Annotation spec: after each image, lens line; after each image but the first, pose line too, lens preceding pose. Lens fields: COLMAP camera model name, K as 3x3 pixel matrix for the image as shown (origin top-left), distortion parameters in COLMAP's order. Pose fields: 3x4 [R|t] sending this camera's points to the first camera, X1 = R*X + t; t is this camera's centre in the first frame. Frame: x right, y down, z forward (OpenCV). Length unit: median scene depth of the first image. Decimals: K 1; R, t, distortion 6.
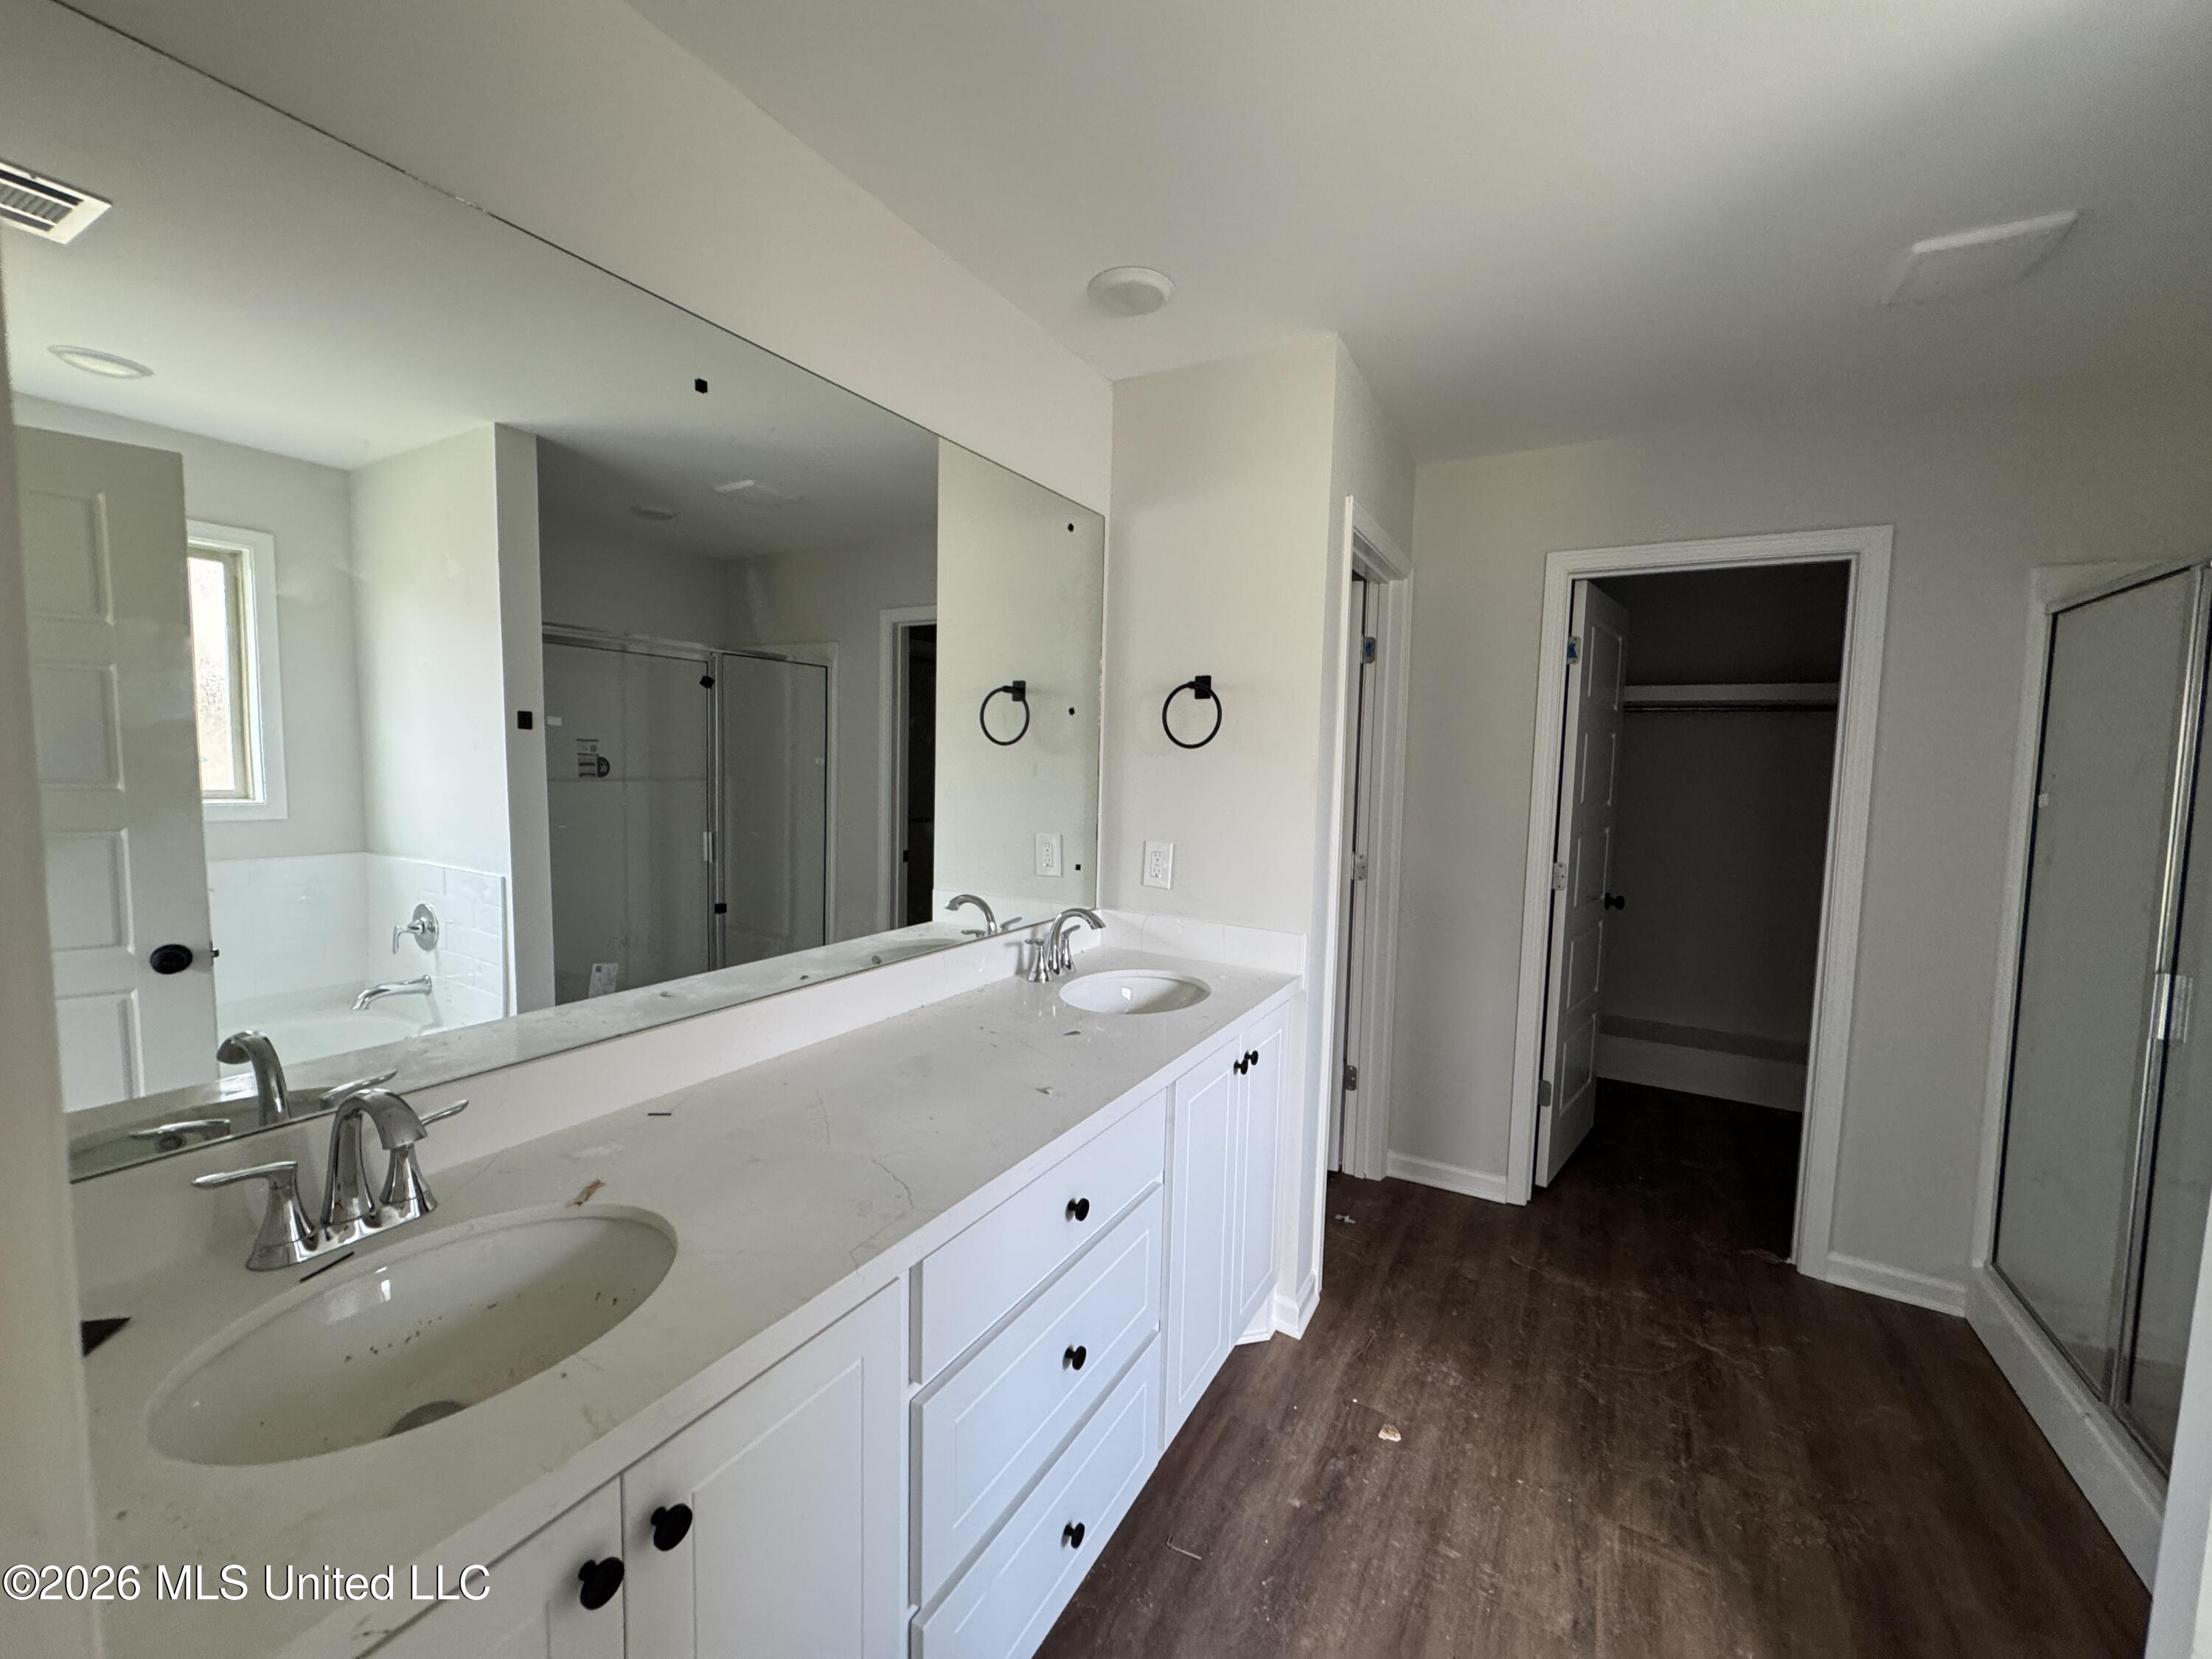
lens RADIAL K [[880.6, 0, 1104.4], [0, 880.6, 825.1], [0, 0, 1]] dist [-0.003167, 0.001064]
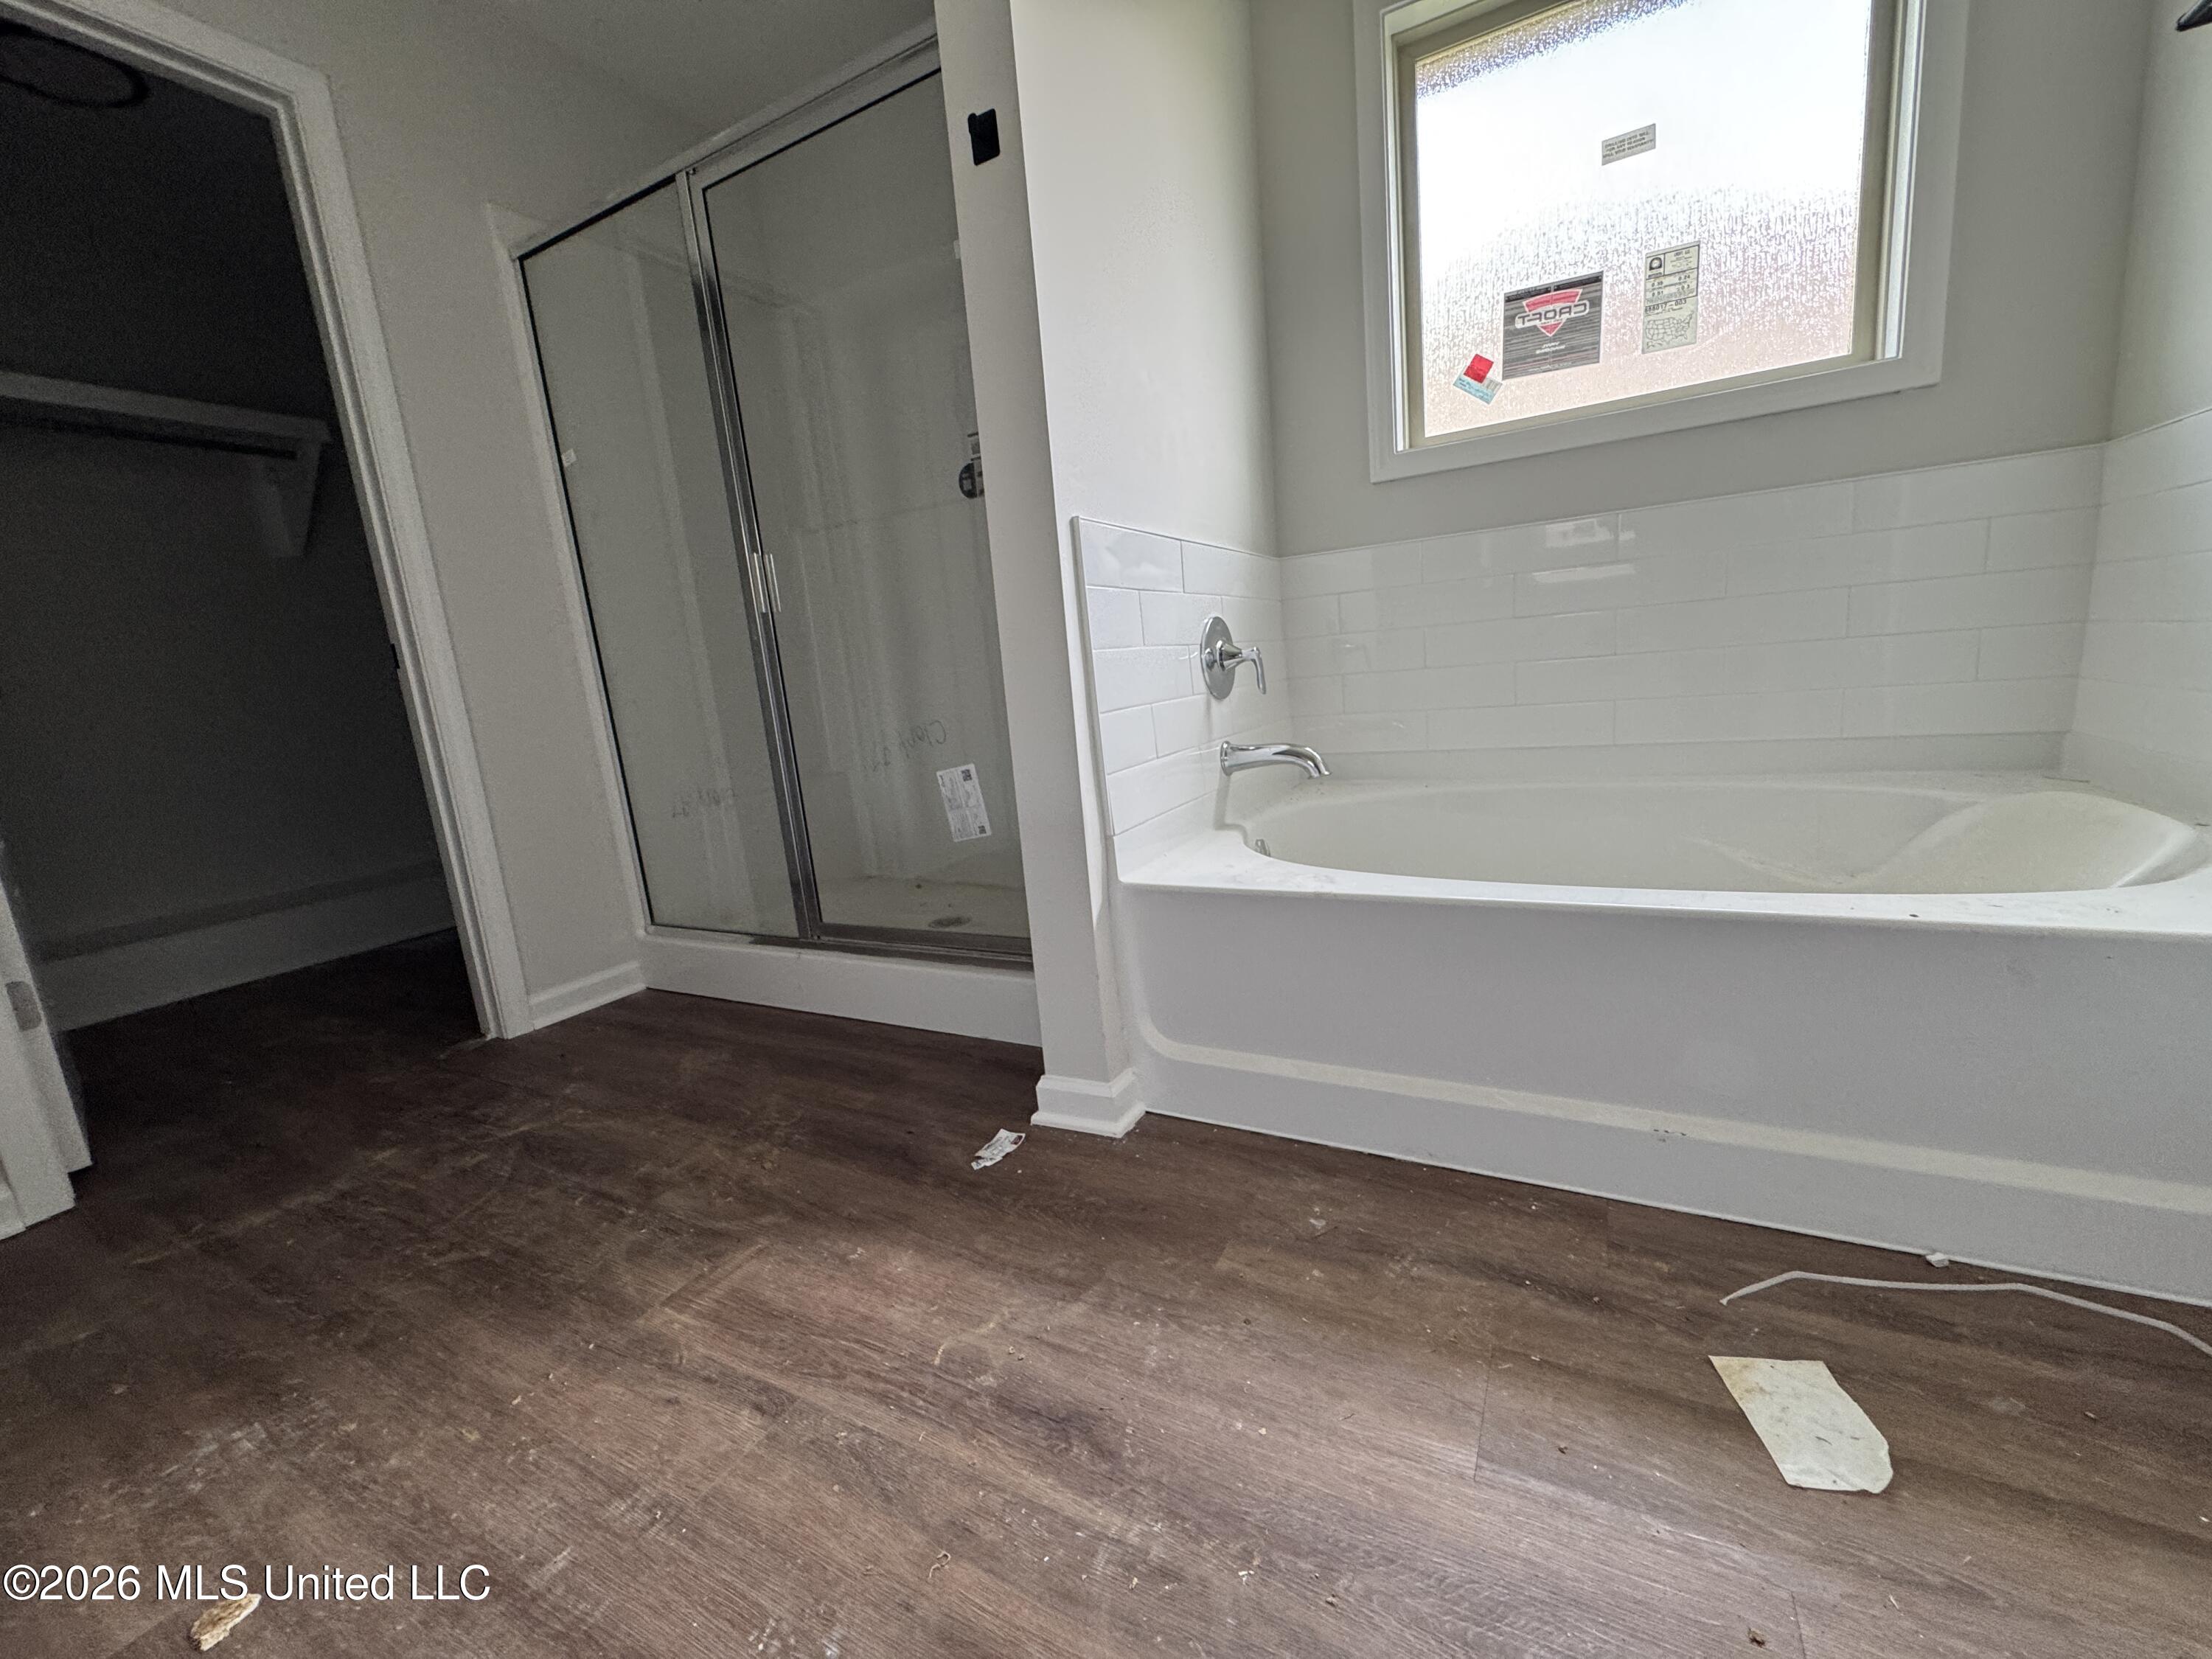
lens RADIAL K [[880.6, 0, 1105.3], [0, 880.6, 827.1], [0, 0, 1]] dist [-0.003167, 0.001064]
pose [[-0.030050, -0.198541, 0.979632, -0.020851], [0.166972, 0.965306, 0.200759, 0.339443], [-0.985504, 0.169604, 0.004143, 0.562297]]
